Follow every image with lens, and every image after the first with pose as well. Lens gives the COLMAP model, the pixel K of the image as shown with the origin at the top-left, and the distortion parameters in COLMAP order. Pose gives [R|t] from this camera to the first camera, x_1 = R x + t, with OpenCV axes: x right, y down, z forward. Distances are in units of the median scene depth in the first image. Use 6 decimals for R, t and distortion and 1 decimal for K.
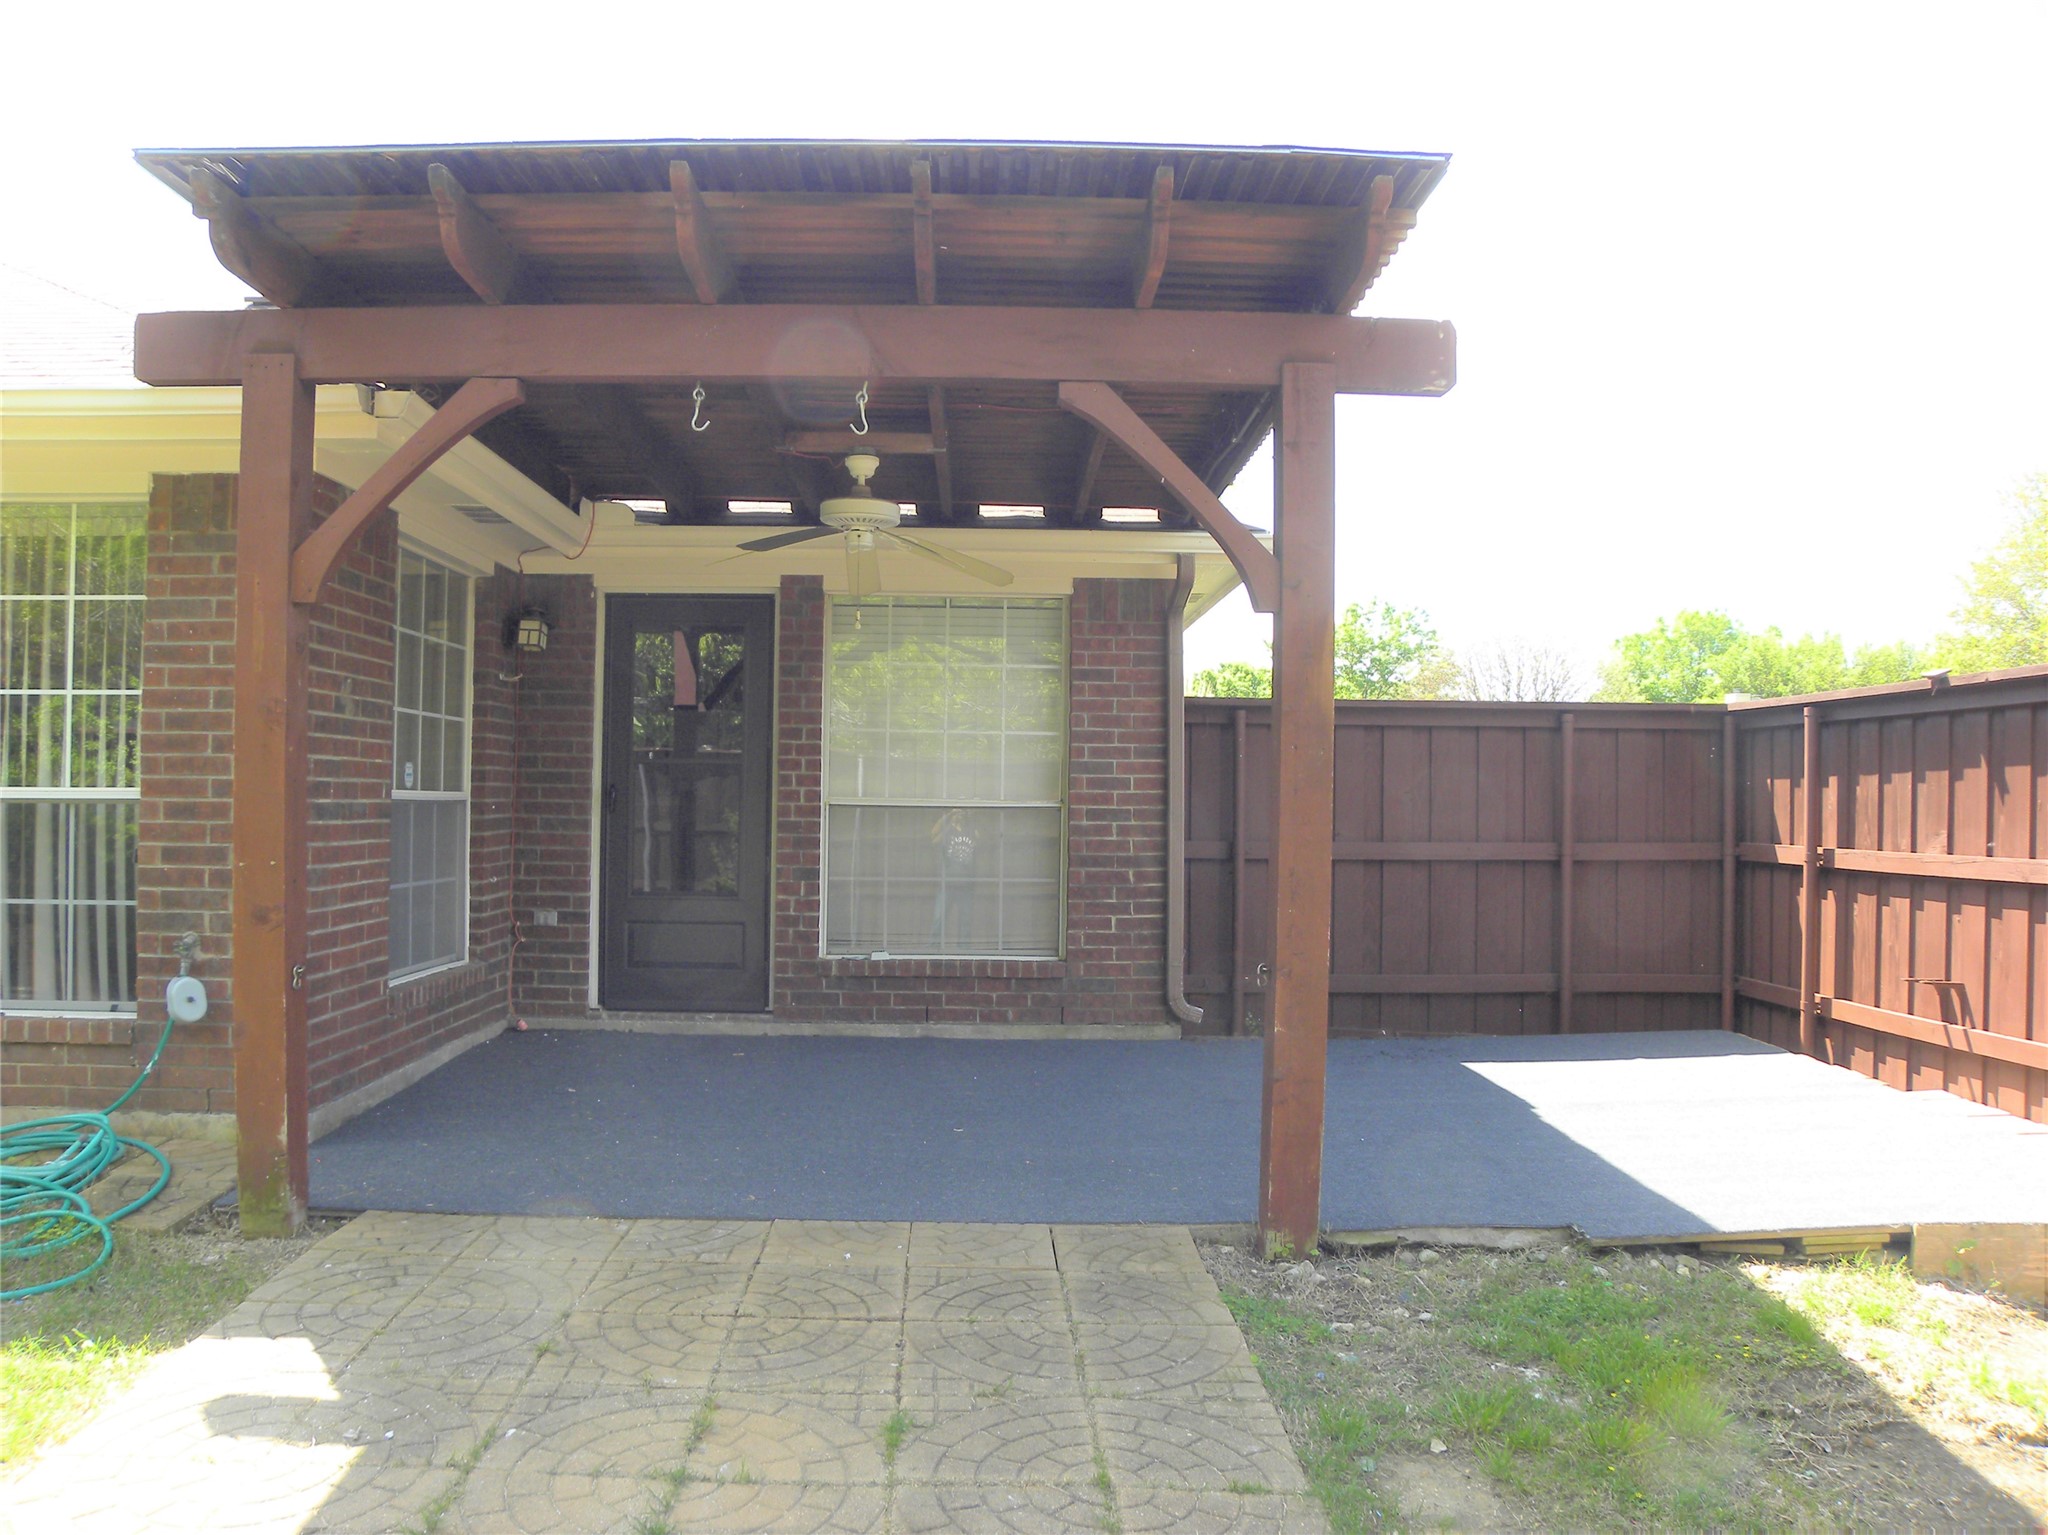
lens RADIAL K [[1555.3, 0, 1018.6], [0, 1555.3, 763.4], [0, 0, 1]] dist [-0.148566, 0.088306]
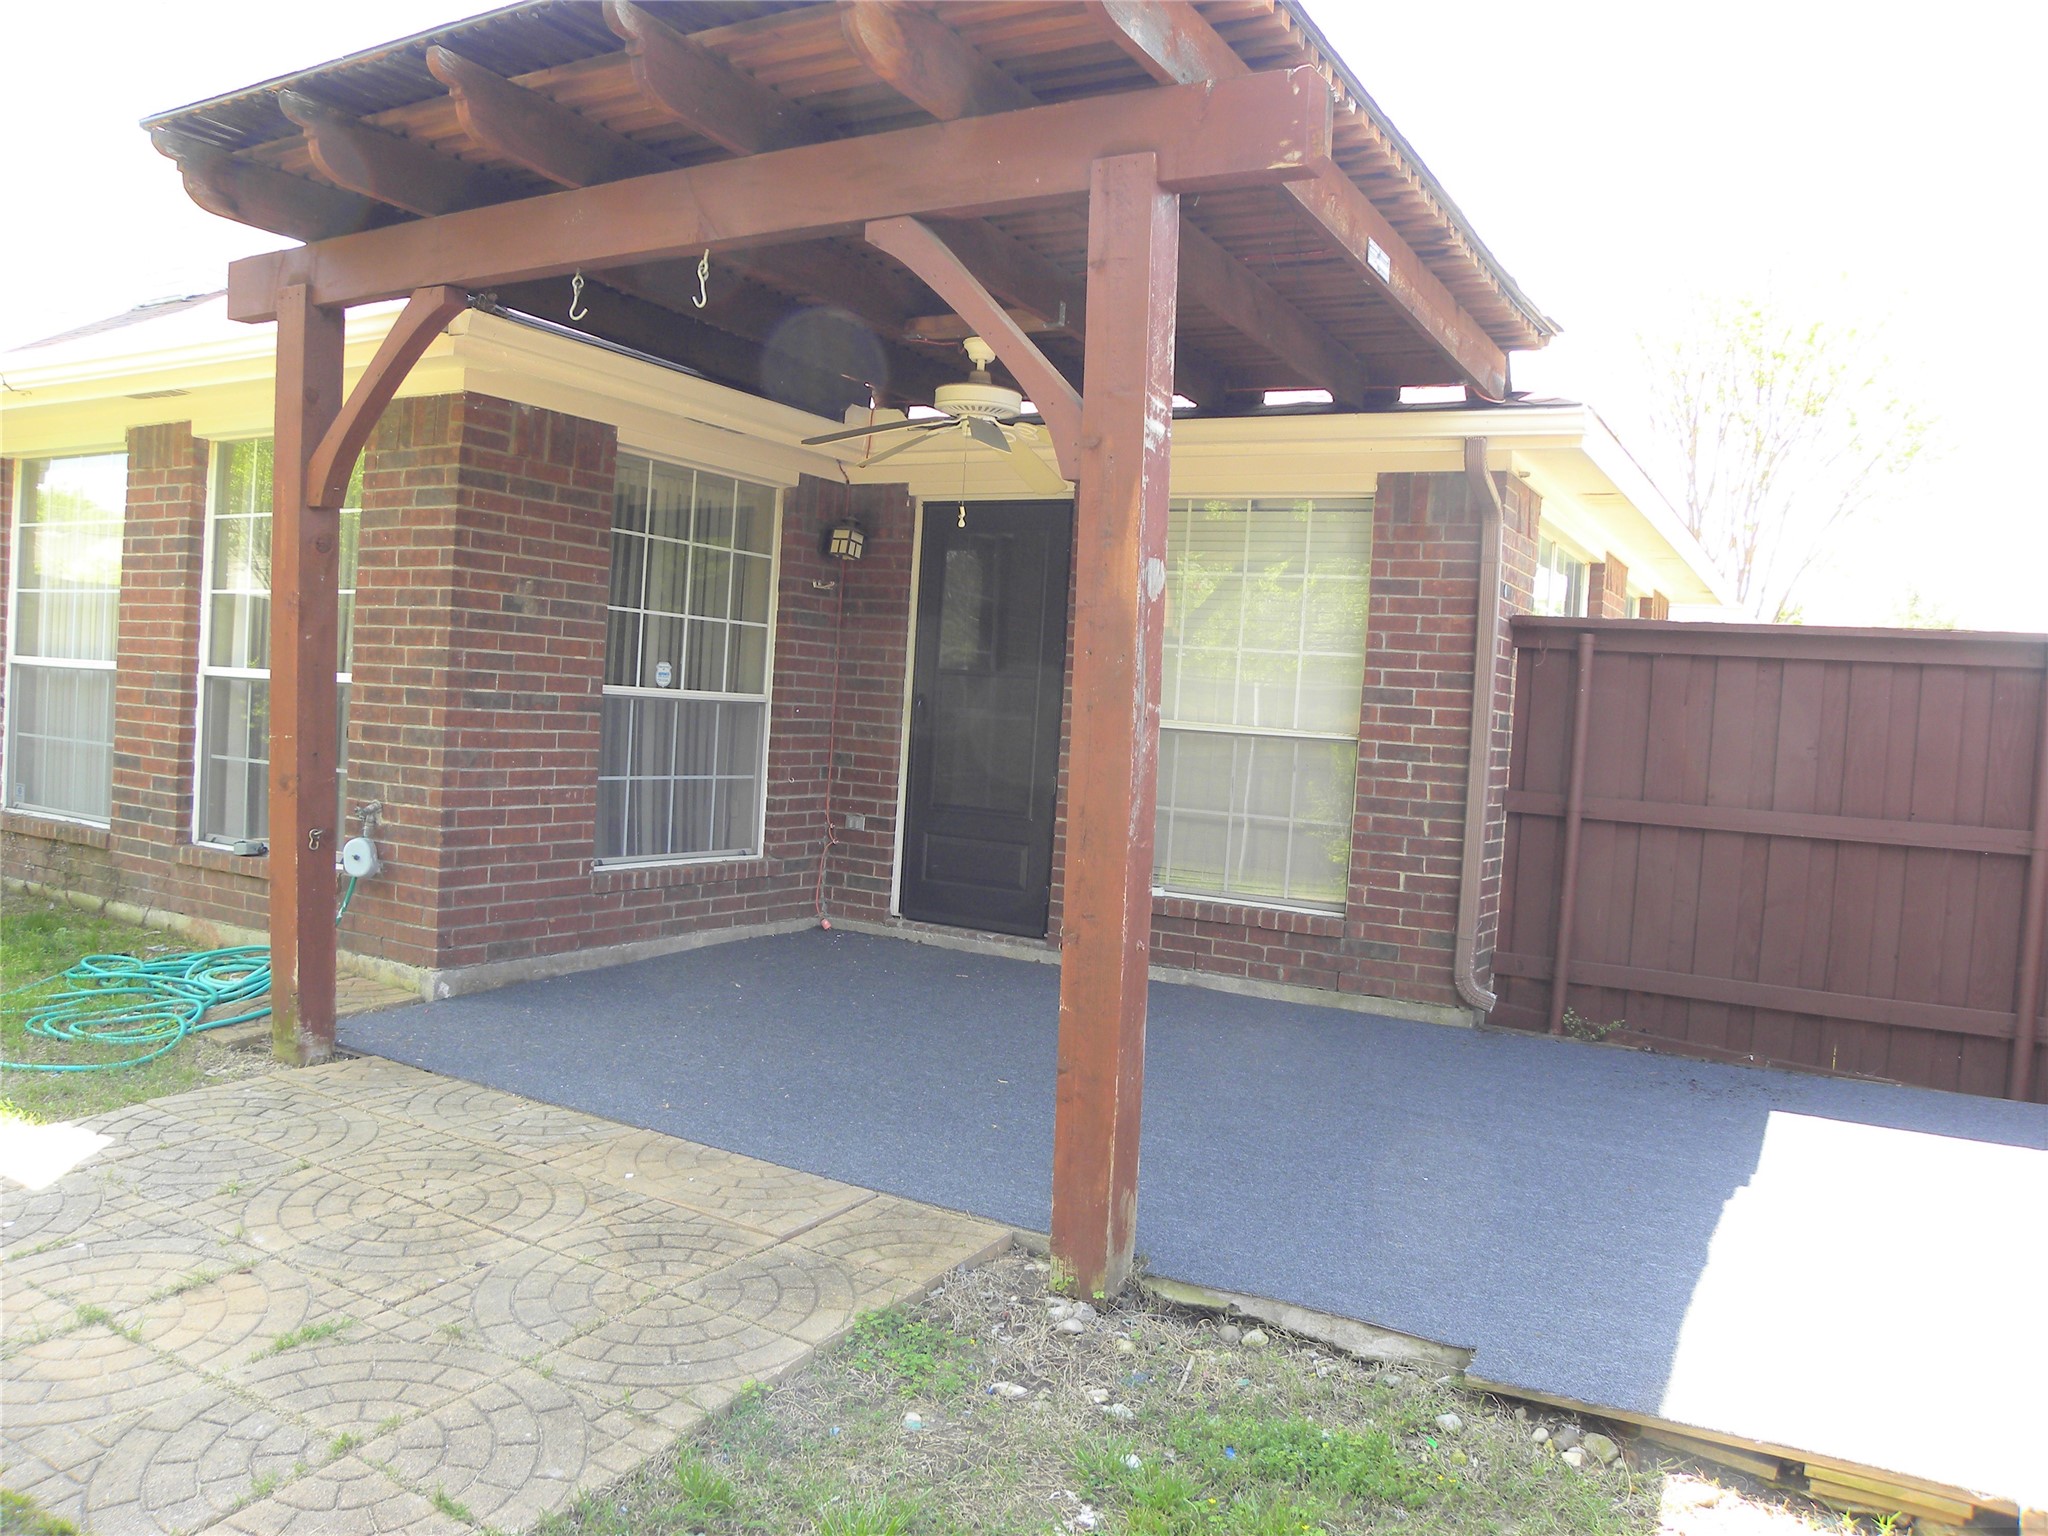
lens RADIAL K [[1555.3, 0, 1018.6], [0, 1555.3, 763.9], [0, 0, 1]] dist [-0.148566, 0.088306]
pose [[0.851831, 0.060883, -0.520267, 0.324684], [-0.038492, 0.997813, 0.053745, 0.002165], [0.522401, -0.025756, 0.852311, 0.179885]]
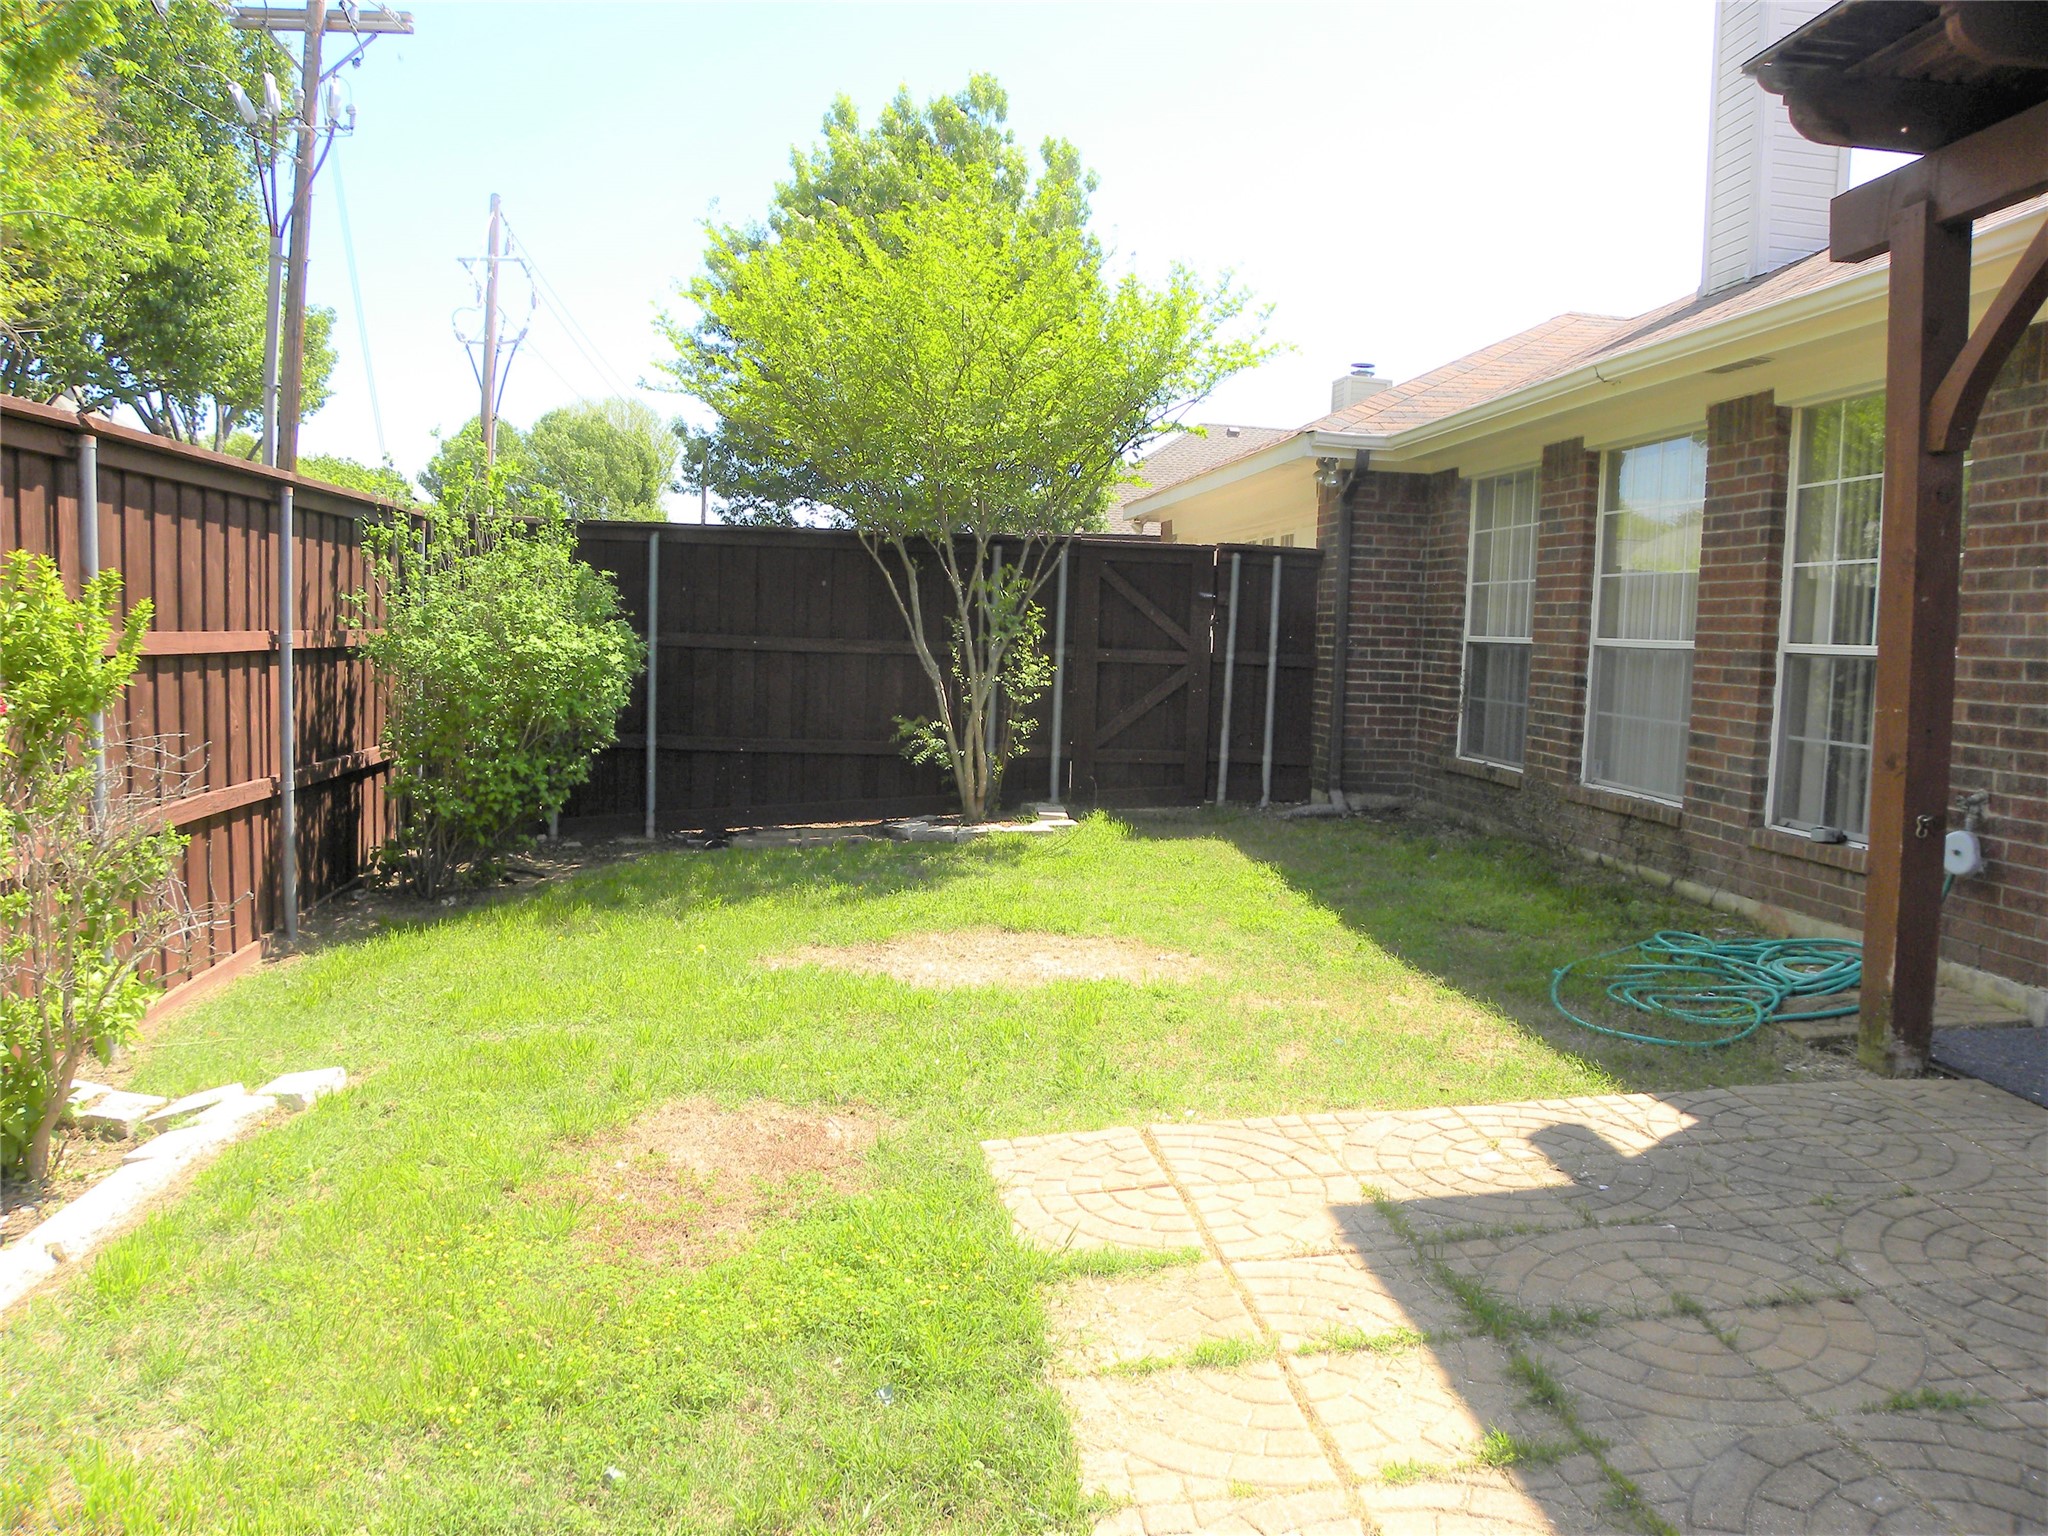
lens RADIAL K [[1550.5, 0, 1024.0], [0, 1550.5, 768.0], [0, 0, 1]] dist [-0.155181, 0.100496]
pose [[0.084697, 0.084752, -0.992796, 0.263208], [-0.015054, 0.996371, 0.083773, 0.016587], [0.996293, 0.007850, 0.085666, 0.182693]]
